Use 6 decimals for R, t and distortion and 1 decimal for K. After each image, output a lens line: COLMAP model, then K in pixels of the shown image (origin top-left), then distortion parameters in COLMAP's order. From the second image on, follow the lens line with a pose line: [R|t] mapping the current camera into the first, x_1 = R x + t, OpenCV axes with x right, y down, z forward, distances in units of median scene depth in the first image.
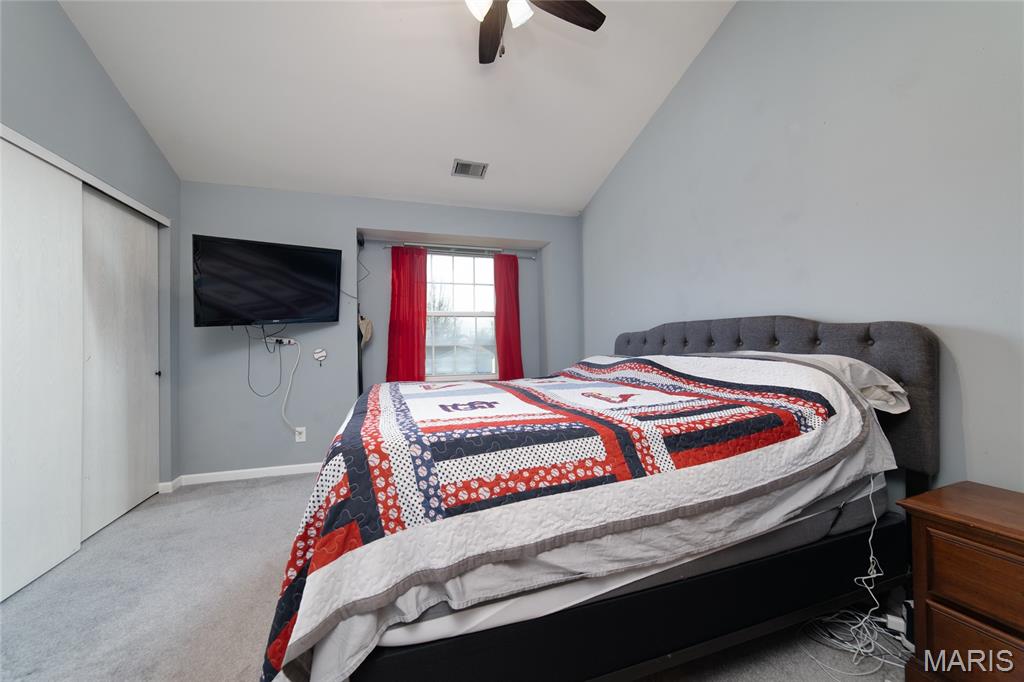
lens RADIAL K [[403.6, 0, 525.0], [0, 403.6, 338.4], [0, 0, 1]] dist [-0.004958, 0.000188]
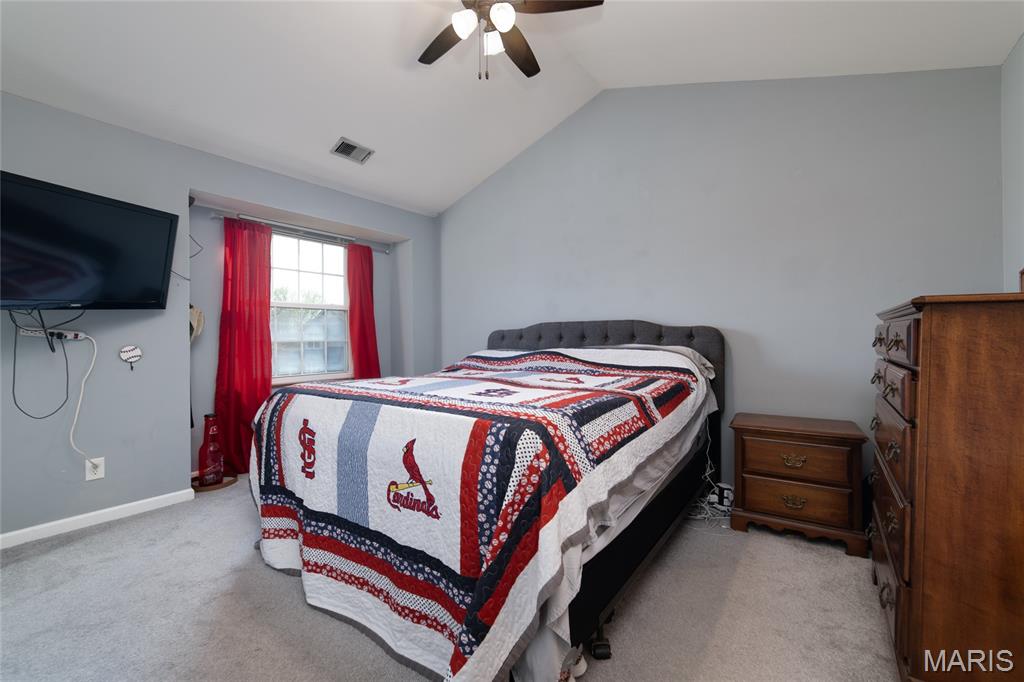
lens RADIAL K [[403.6, 0, 525.0], [0, 403.6, 338.4], [0, 0, 1]] dist [-0.004958, 0.000188]
pose [[0.825141, 0.002822, 0.564920, -0.341675], [-0.006934, 0.999963, 0.005132, 0.003737], [-0.564885, -0.008152, 0.825129, 0.006885]]
